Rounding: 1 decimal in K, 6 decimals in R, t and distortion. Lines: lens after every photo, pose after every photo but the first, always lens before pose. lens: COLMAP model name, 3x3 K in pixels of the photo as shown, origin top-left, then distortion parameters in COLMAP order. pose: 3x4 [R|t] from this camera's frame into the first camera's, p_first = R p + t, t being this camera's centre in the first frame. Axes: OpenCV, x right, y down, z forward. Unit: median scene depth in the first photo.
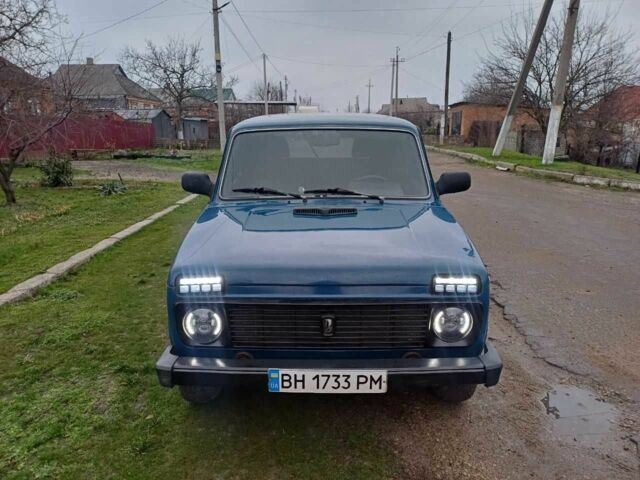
lens RADIAL K [[476.7, 0, 316.4], [0, 476.7, 237.5], [0, 0, 1]] dist [0.074651, -0.054069]
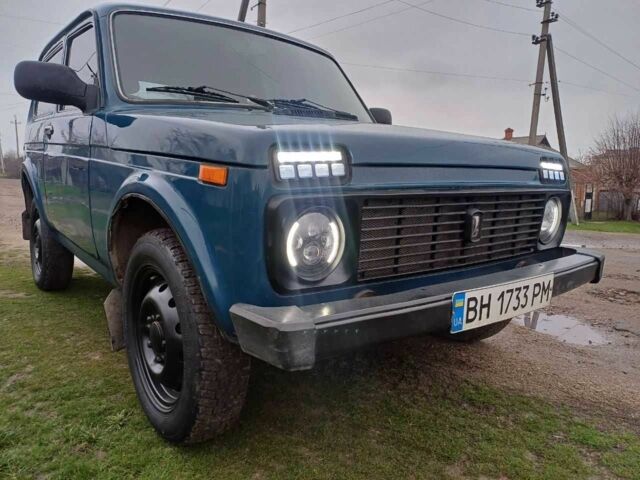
lens RADIAL K [[476.7, 0, 316.4], [0, 476.7, 237.5], [0, 0, 1]] dist [0.074651, -0.054069]
pose [[0.781774, -0.067146, 0.619936, -0.556968], [0.127067, 0.990479, -0.052959, 0.202688], [-0.610478, 0.120176, 0.782863, 0.592924]]
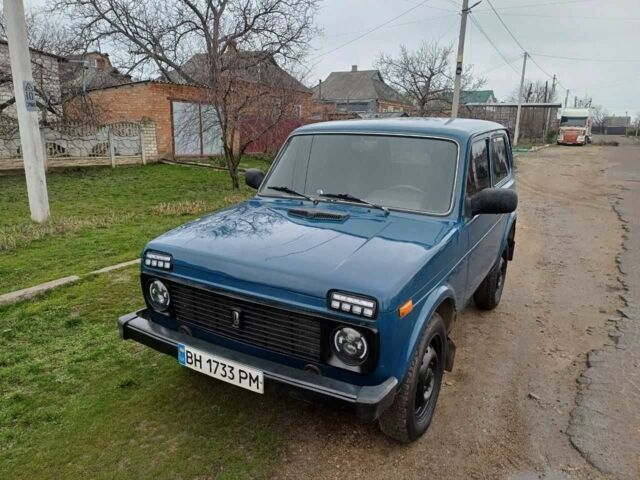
lens RADIAL K [[476.7, 0, 316.4], [0, 476.7, 237.5], [0, 0, 1]] dist [0.074651, -0.054069]
pose [[0.868739, 0.140781, -0.474840, 0.641609], [-0.143057, 0.989211, 0.031554, -0.049607], [0.474159, 0.040517, 0.879506, 0.140857]]
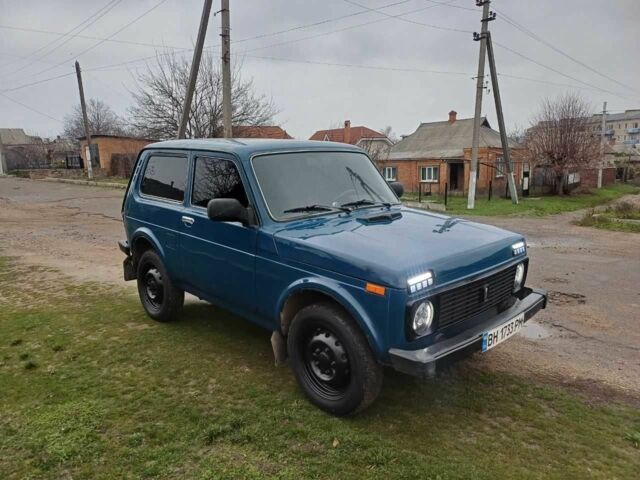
lens RADIAL K [[476.7, 0, 316.4], [0, 476.7, 237.5], [0, 0, 1]] dist [0.074651, -0.054069]
pose [[0.710318, -0.133707, 0.691065, -1.167355], [0.179647, 0.983715, 0.005677, -0.054914], [-0.680570, 0.120116, 0.722770, 0.334826]]
